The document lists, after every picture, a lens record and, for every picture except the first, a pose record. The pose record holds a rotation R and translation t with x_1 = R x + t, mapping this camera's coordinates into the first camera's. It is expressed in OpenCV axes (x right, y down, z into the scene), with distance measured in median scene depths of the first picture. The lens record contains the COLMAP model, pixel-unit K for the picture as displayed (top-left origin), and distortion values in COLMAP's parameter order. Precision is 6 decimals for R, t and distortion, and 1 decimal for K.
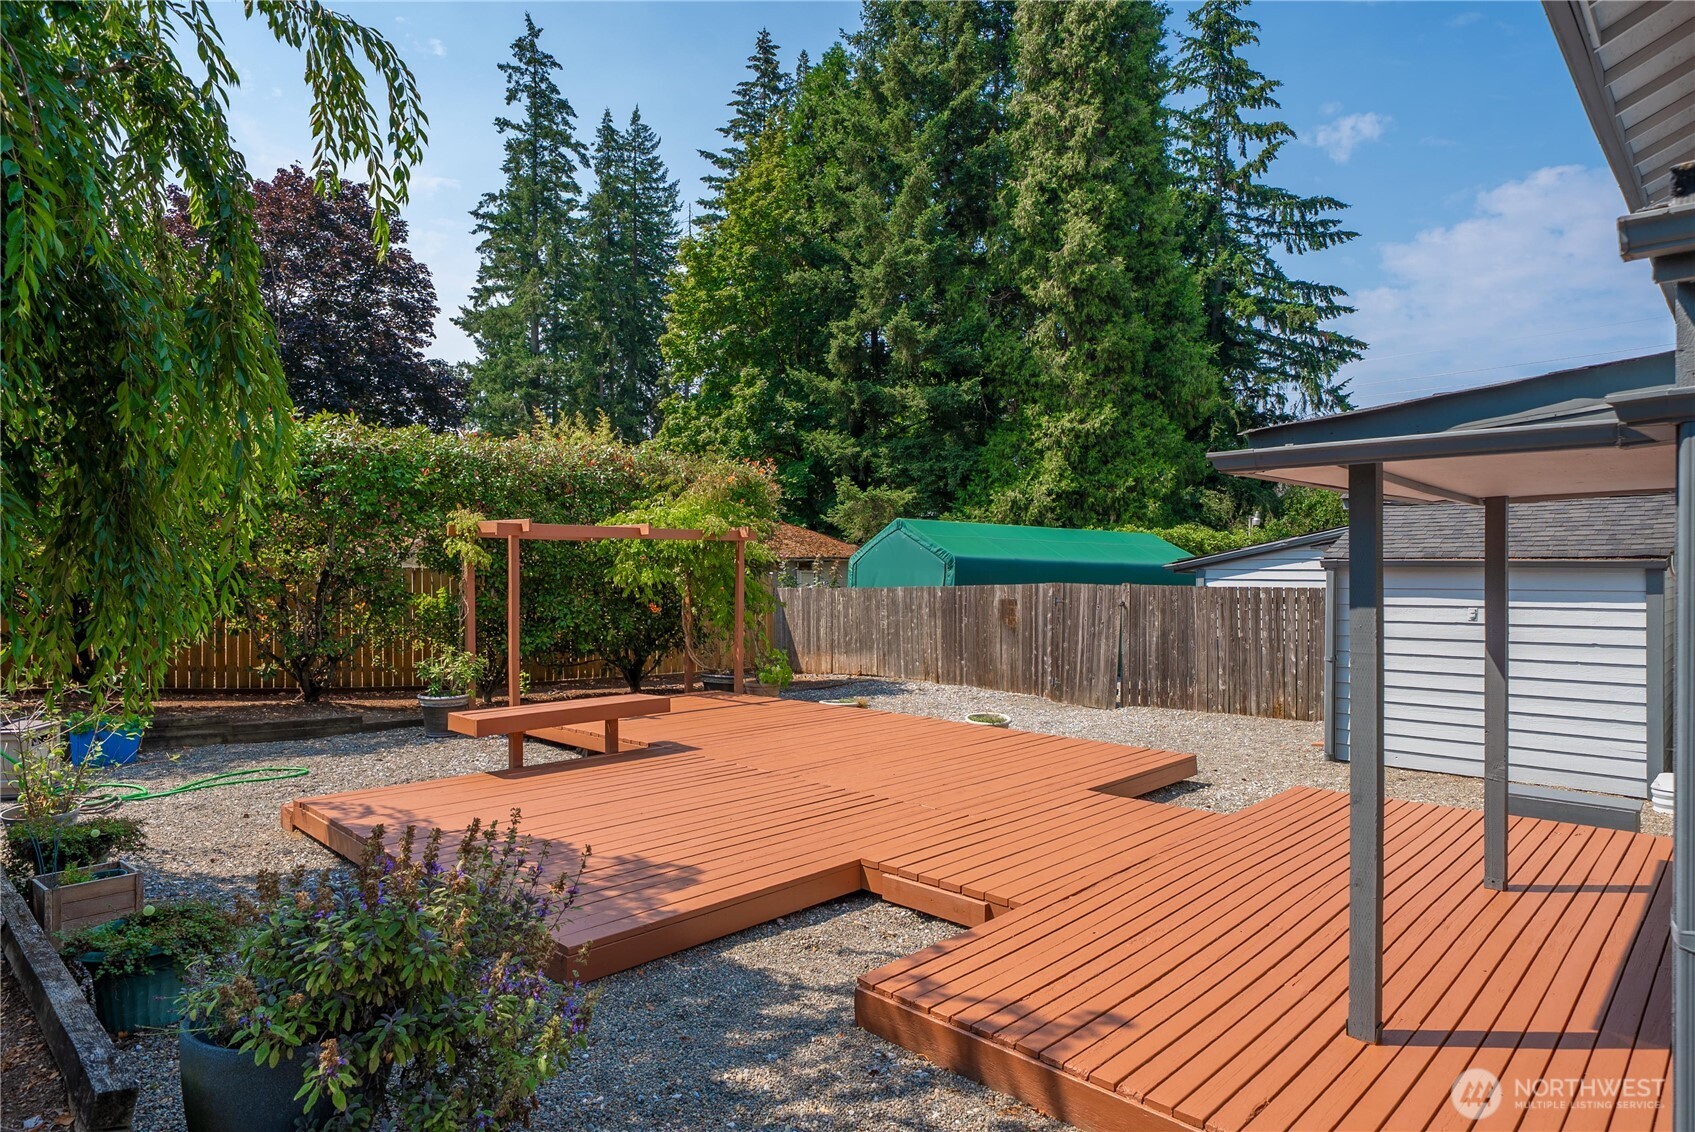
lens RADIAL K [[954.0, 0, 847.5], [0, 954.0, 566.0], [0, 0, 1]] dist [-0.022502, -0.000331]
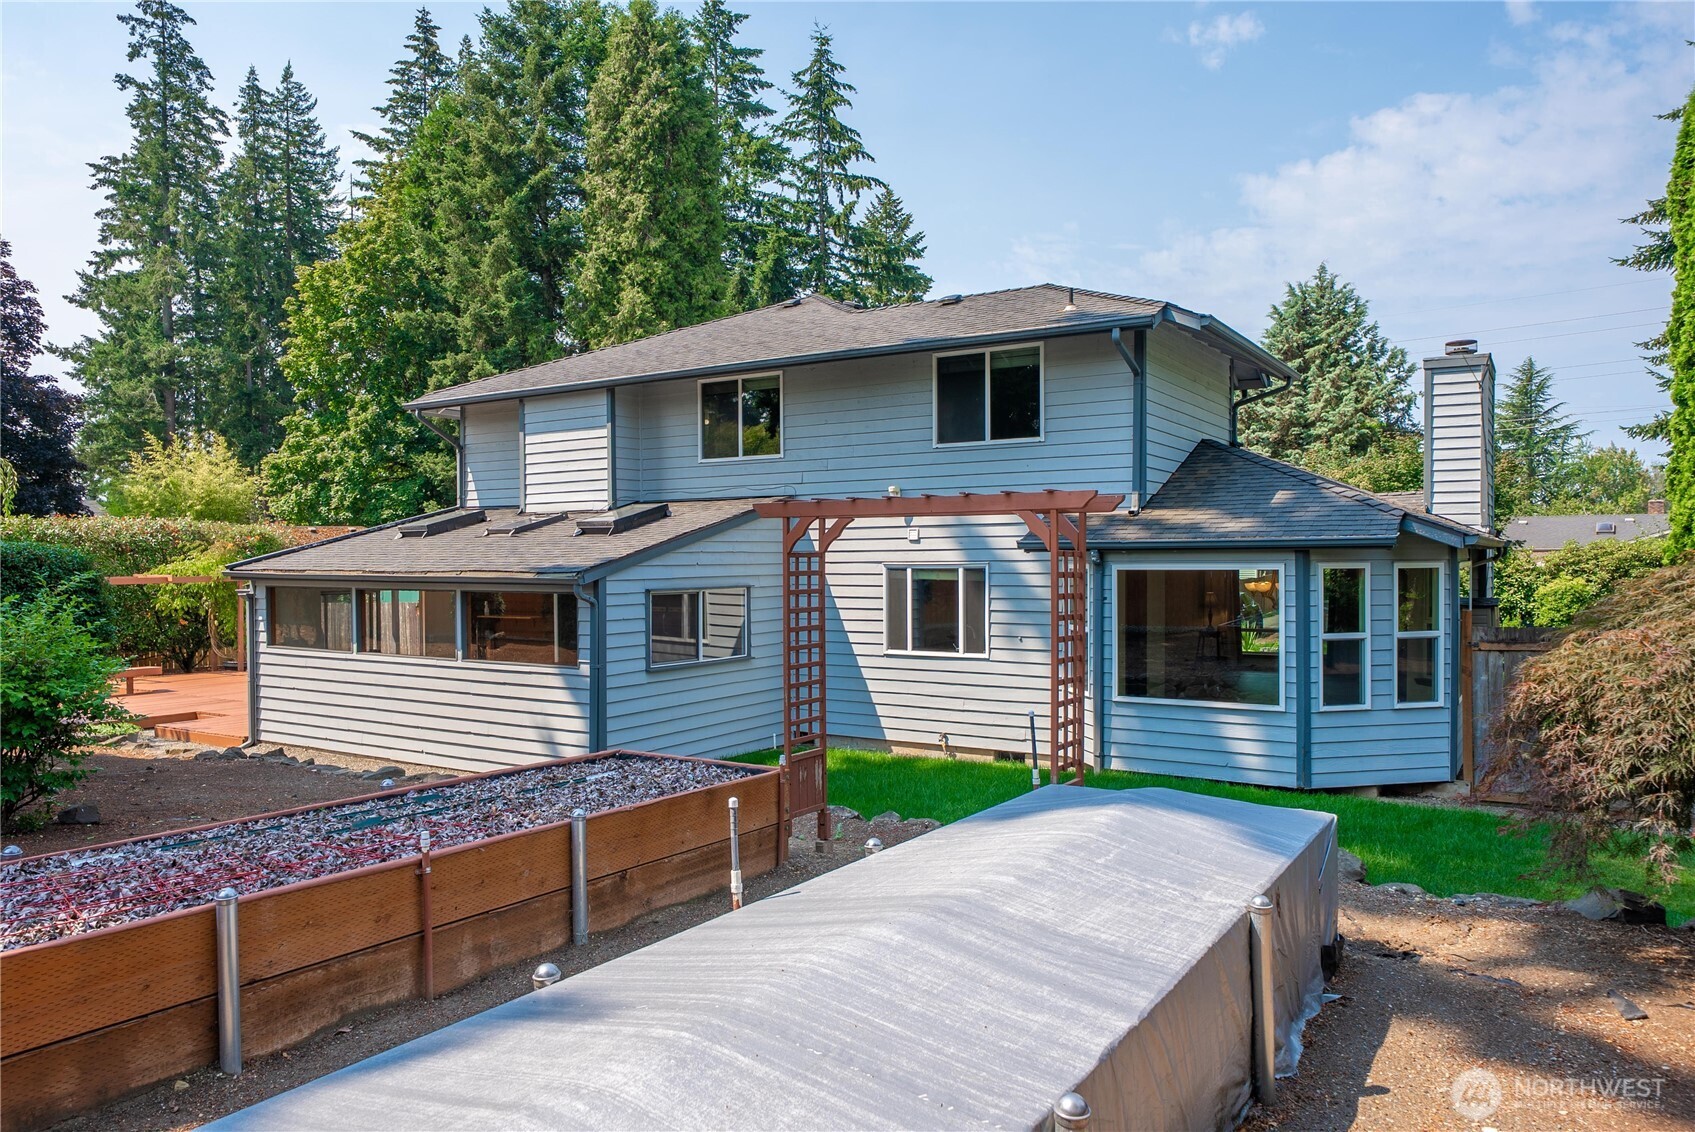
lens RADIAL K [[1120.2, 0, 852.4], [0, 1120.2, 566.9], [0, 0, 1]] dist [-0.027752, 0.006370]
pose [[0.976812, -0.011409, 0.213793, 0.089152], [0.008643, 0.999866, 0.013871, -0.011705], [-0.213922, -0.011702, 0.976781, -0.195337]]
